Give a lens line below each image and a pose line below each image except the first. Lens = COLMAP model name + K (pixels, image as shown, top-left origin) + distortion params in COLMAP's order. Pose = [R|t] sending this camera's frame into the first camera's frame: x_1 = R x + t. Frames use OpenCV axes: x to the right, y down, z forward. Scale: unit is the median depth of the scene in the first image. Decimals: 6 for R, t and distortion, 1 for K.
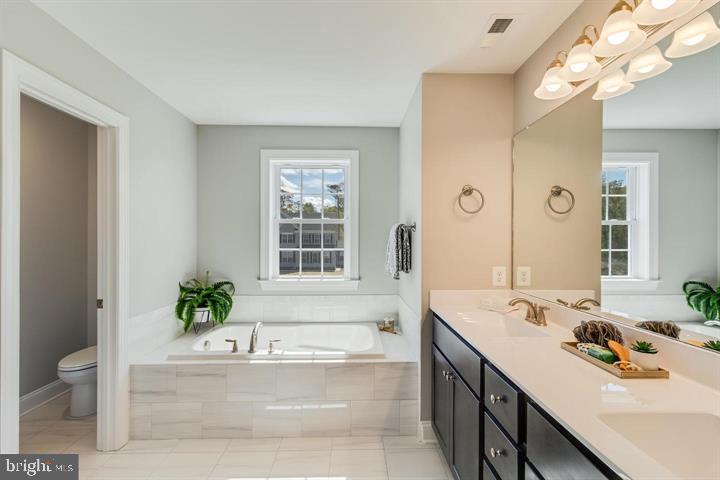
lens RADIAL K [[331.0, 0, 360.7], [0, 331.0, 239.6], [0, 0, 1]] dist [0.000025, -0.000296]
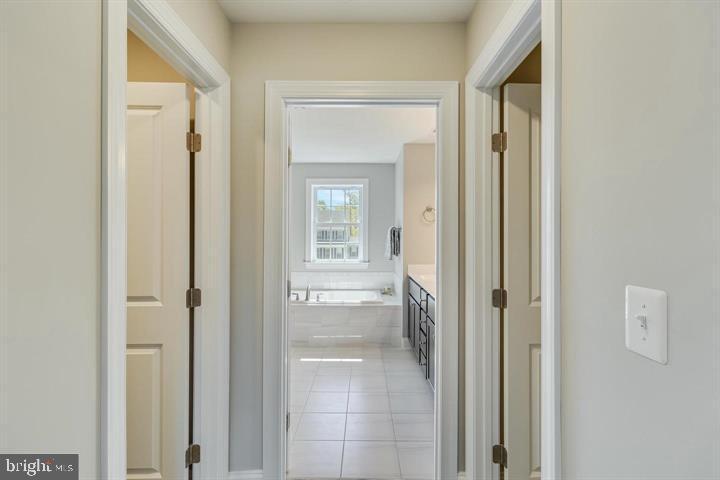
lens RADIAL K [[331.0, 0, 360.8], [0, 331.0, 239.3], [0, 0, 1]] dist [0.000025, -0.000296]
pose [[0.999396, 0.001727, -0.034704, 0.014972], [-0.001352, 0.999940, 0.010835, -0.003076], [0.034721, -0.010781, 0.999339, -0.697956]]
